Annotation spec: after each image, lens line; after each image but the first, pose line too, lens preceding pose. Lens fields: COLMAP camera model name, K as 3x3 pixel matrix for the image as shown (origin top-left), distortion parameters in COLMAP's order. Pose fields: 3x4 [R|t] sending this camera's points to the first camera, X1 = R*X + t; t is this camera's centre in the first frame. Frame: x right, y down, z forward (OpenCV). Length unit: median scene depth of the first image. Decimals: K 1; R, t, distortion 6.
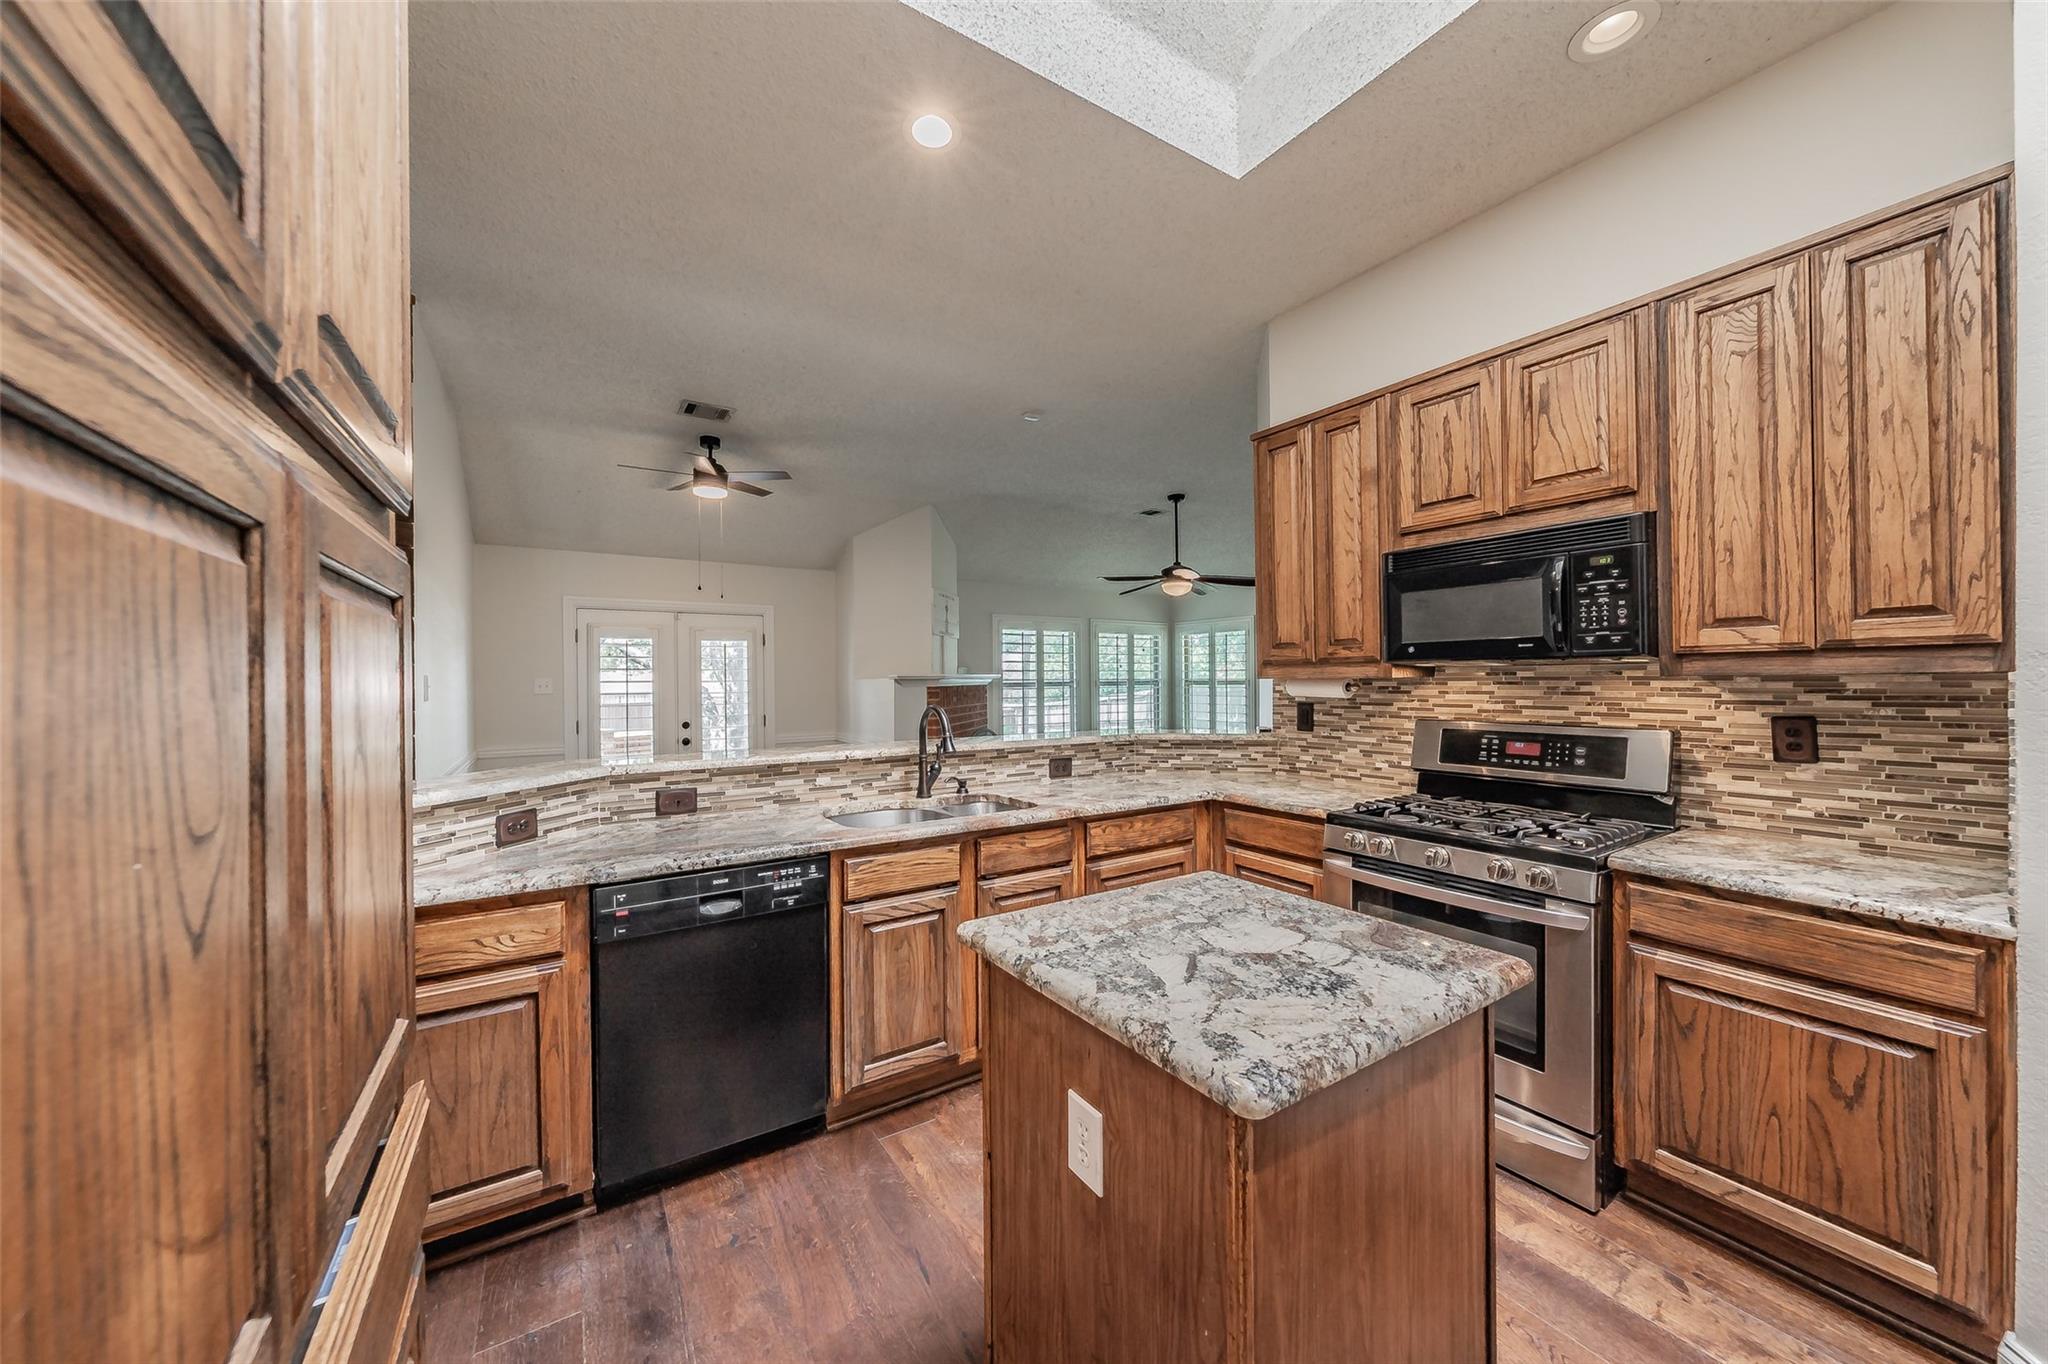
lens RADIAL K [[718.3, 0, 1024.5], [0, 718.3, 686.9], [0, 0, 1]] dist [-0.000863, 0.000188]
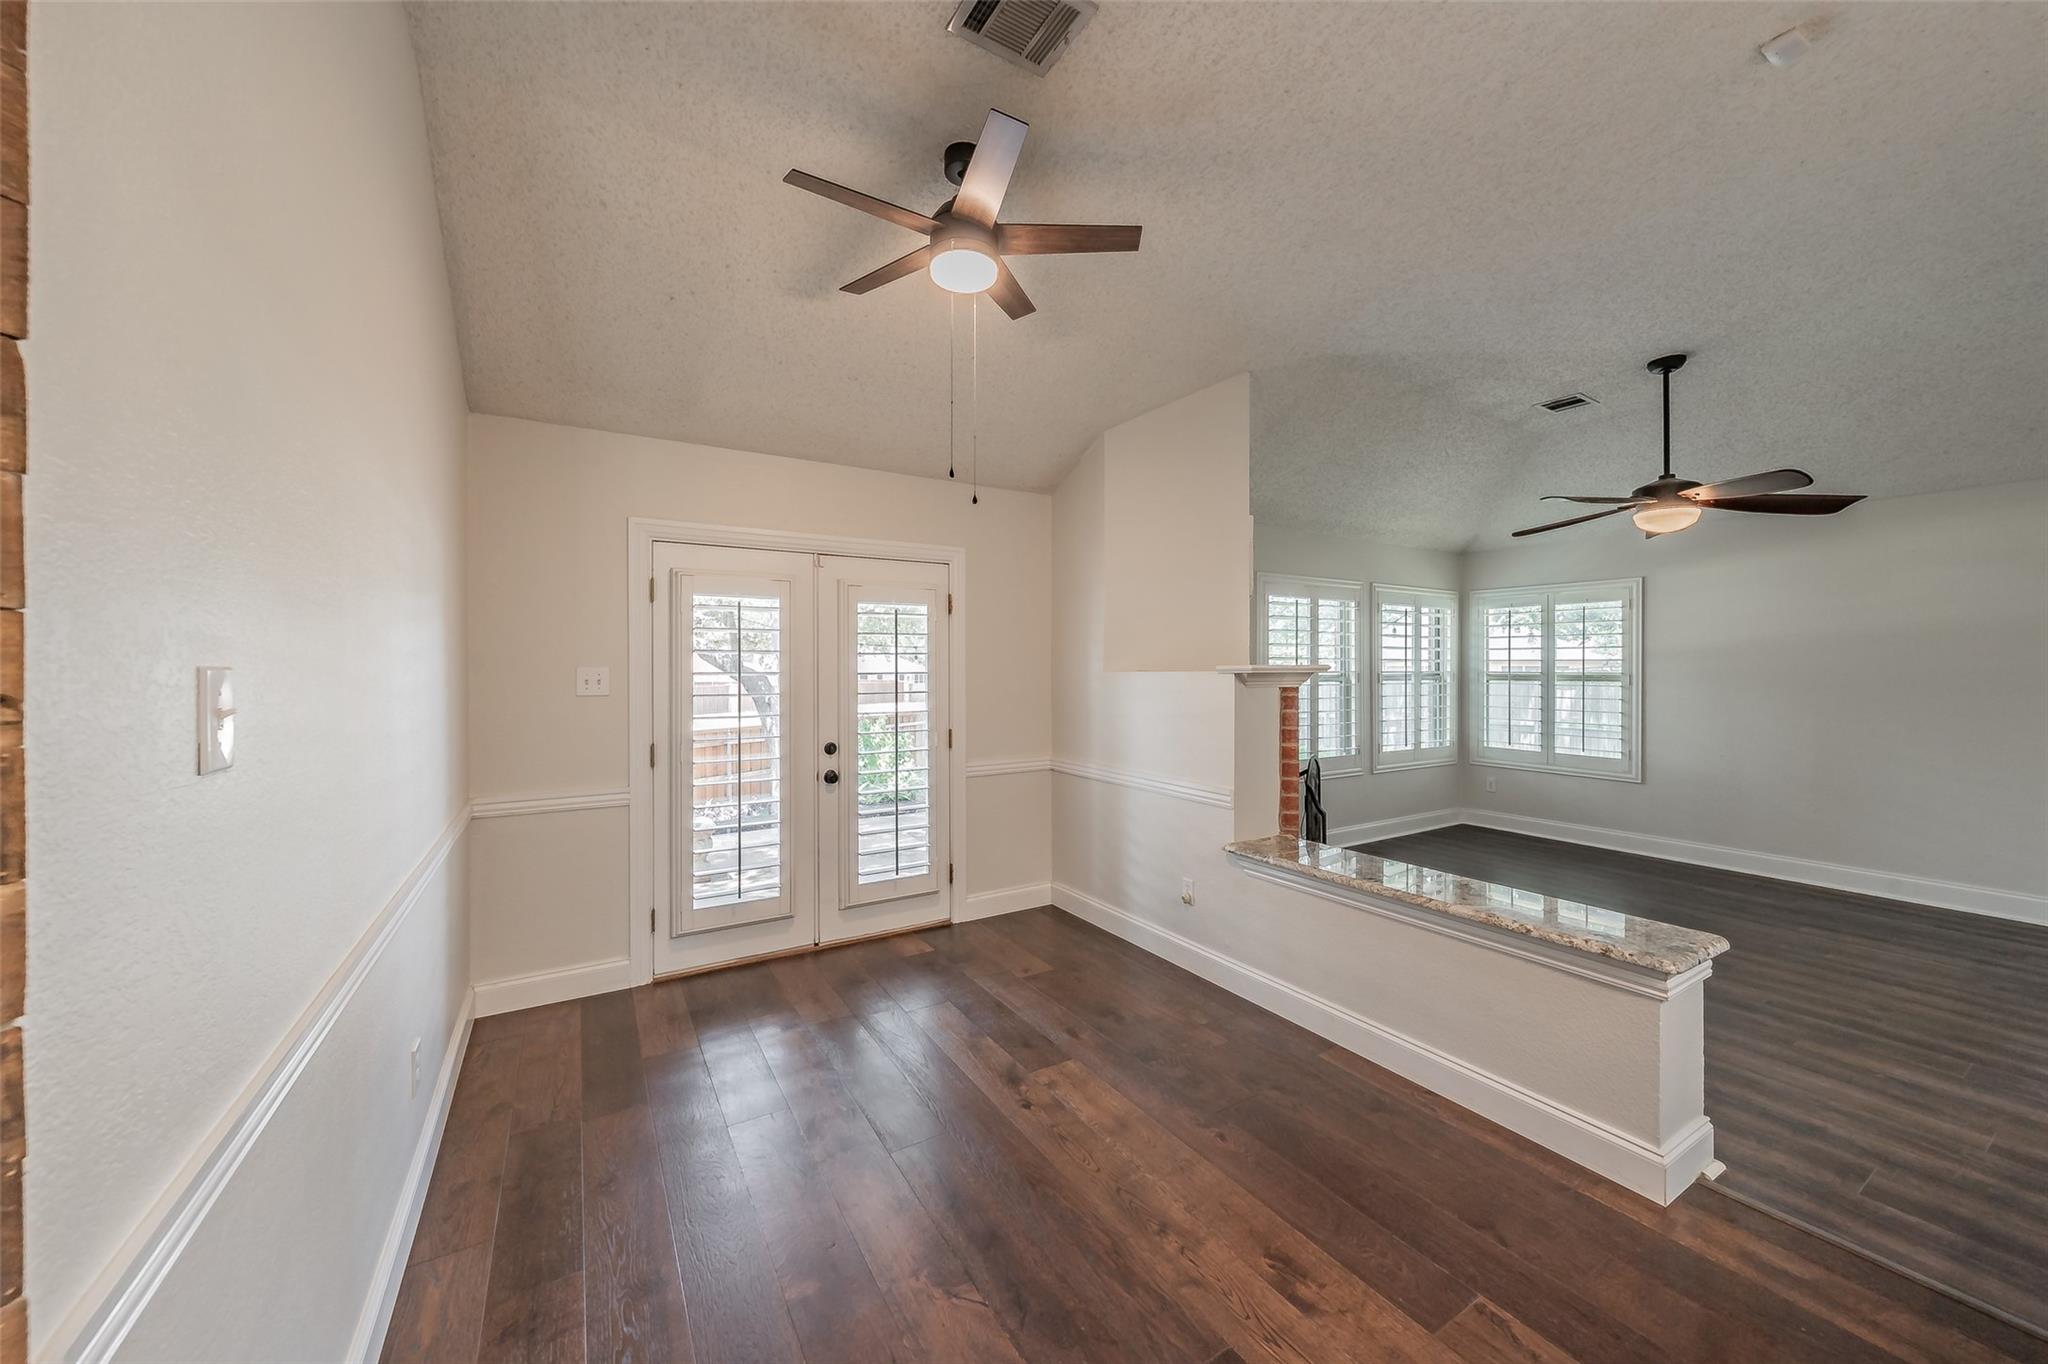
lens RADIAL K [[718.3, 0, 1024.7], [0, 718.3, 667.8], [0, 0, 1]] dist [-0.000863, 0.000188]
pose [[0.999779, 0.008082, -0.019417, -0.295631], [-0.008238, 0.999934, -0.007946, -0.008275], [0.019352, 0.008104, 0.999780, 0.411270]]
